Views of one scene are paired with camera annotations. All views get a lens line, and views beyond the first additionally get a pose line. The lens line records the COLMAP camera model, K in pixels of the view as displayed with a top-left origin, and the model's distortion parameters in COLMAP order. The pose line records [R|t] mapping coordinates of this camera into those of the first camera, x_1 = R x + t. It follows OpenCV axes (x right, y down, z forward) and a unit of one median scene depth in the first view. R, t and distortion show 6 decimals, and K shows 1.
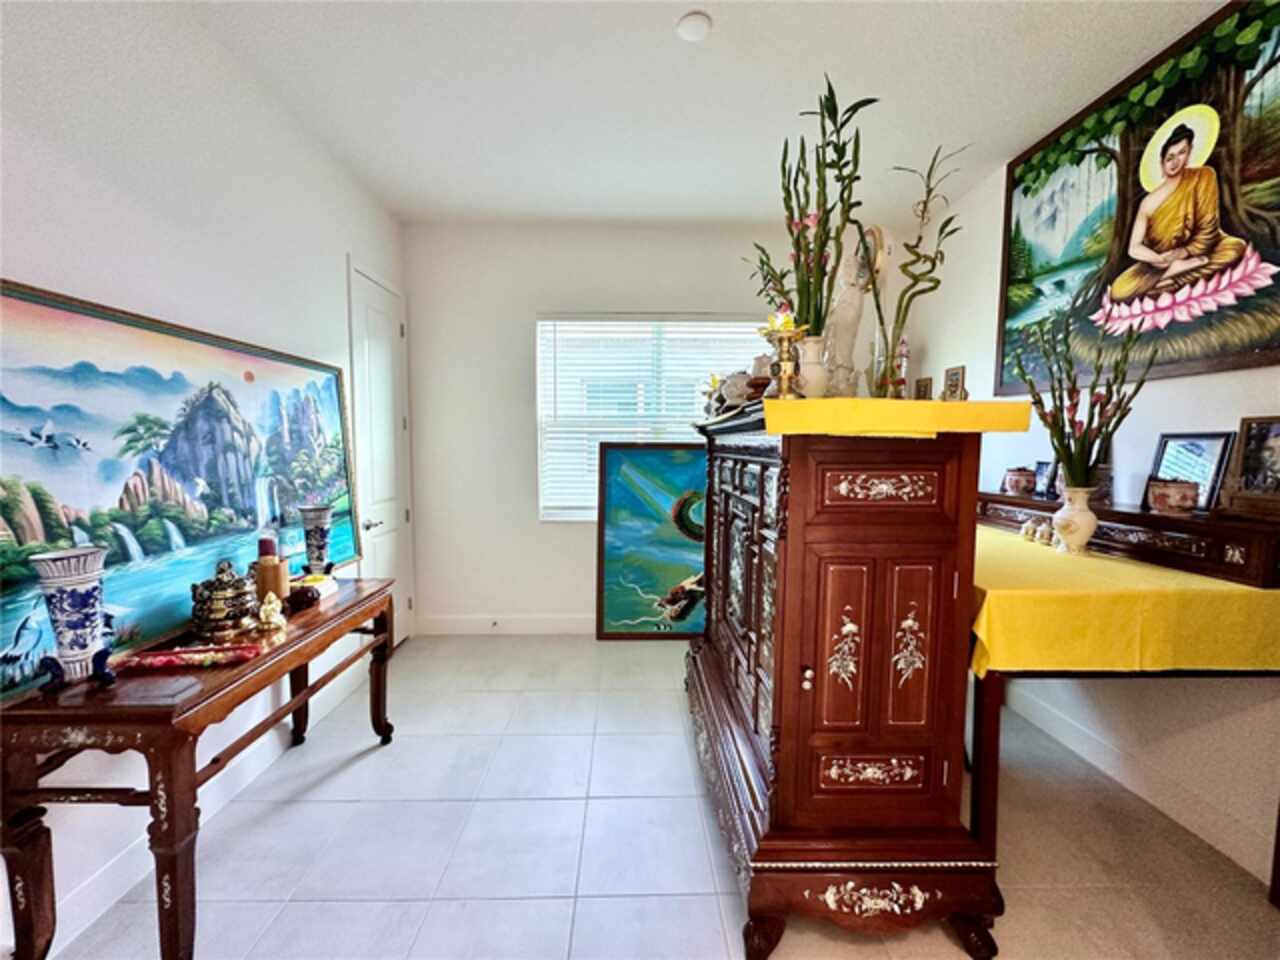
lens RADIAL K [[512.3, 0, 638.0], [0, 512.3, 479.3], [0, 0, 1]] dist [-0.007345, 0.001459]
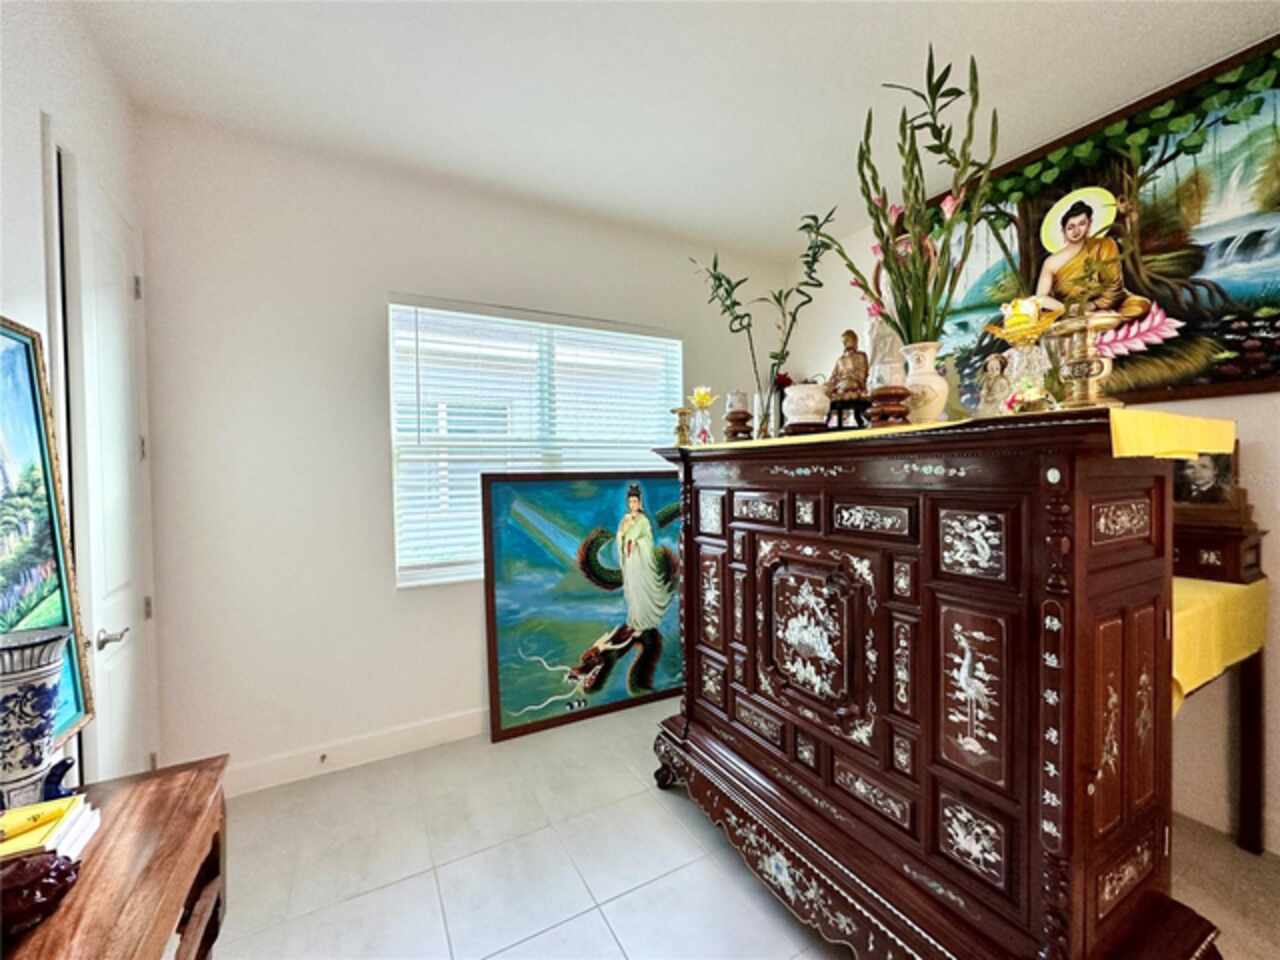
lens RADIAL K [[512.3, 0, 639.7], [0, 512.3, 479.8], [0, 0, 1]] dist [-0.007345, 0.001459]
pose [[0.884842, -0.025861, 0.465173, -0.355701], [0.050833, 0.997856, -0.041218, -0.032736], [-0.463110, 0.060117, 0.884260, 0.369509]]
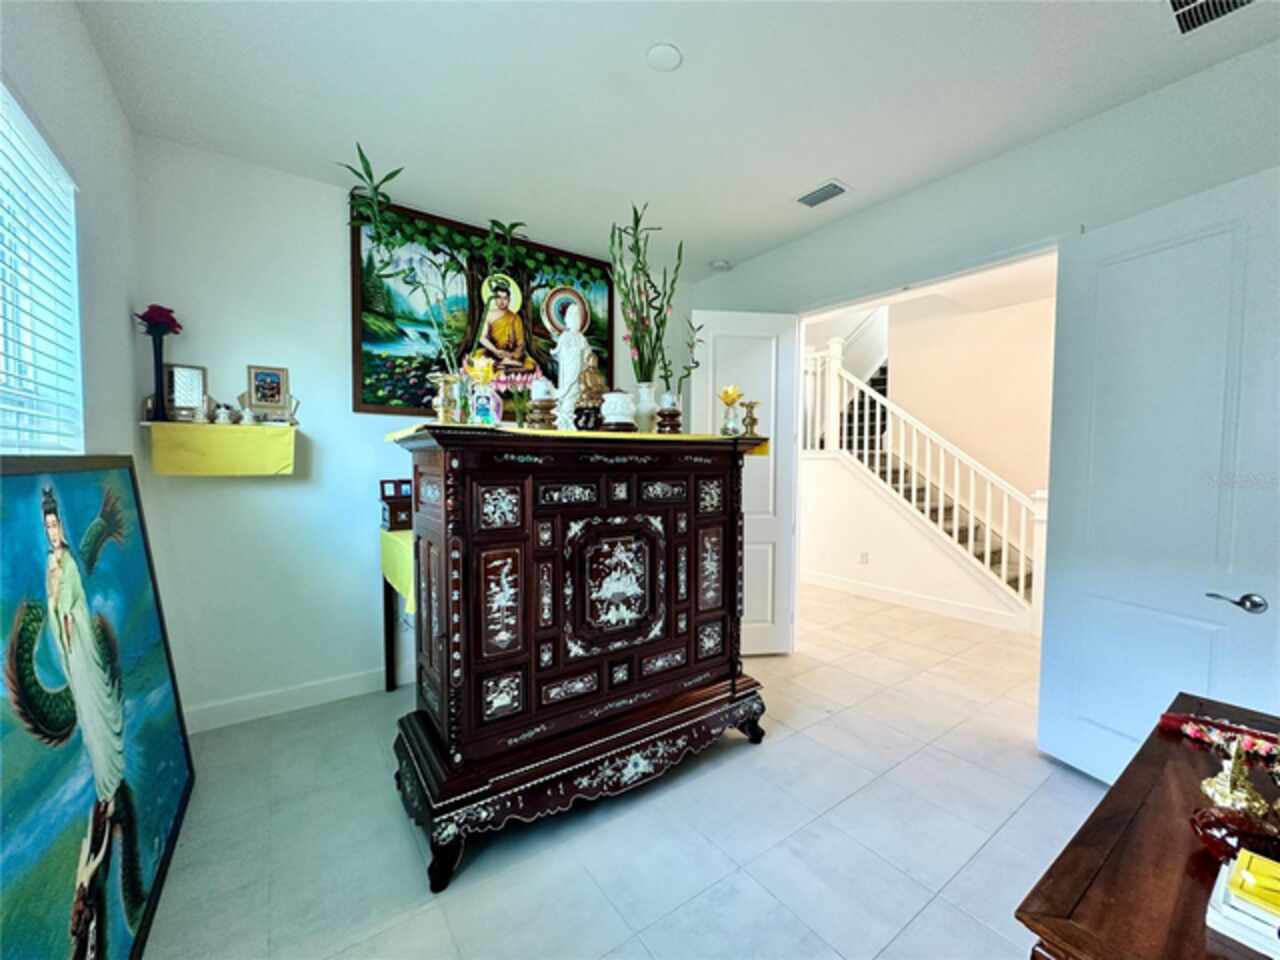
lens RADIAL K [[512.3, 0, 639.6], [0, 512.3, 481.3], [0, 0, 1]] dist [-0.007345, 0.001459]
pose [[-0.564654, -0.042117, 0.824252, -0.604902], [0.051244, 0.994981, 0.085946, -0.100177], [-0.823735, 0.090768, -0.559662, 1.374308]]
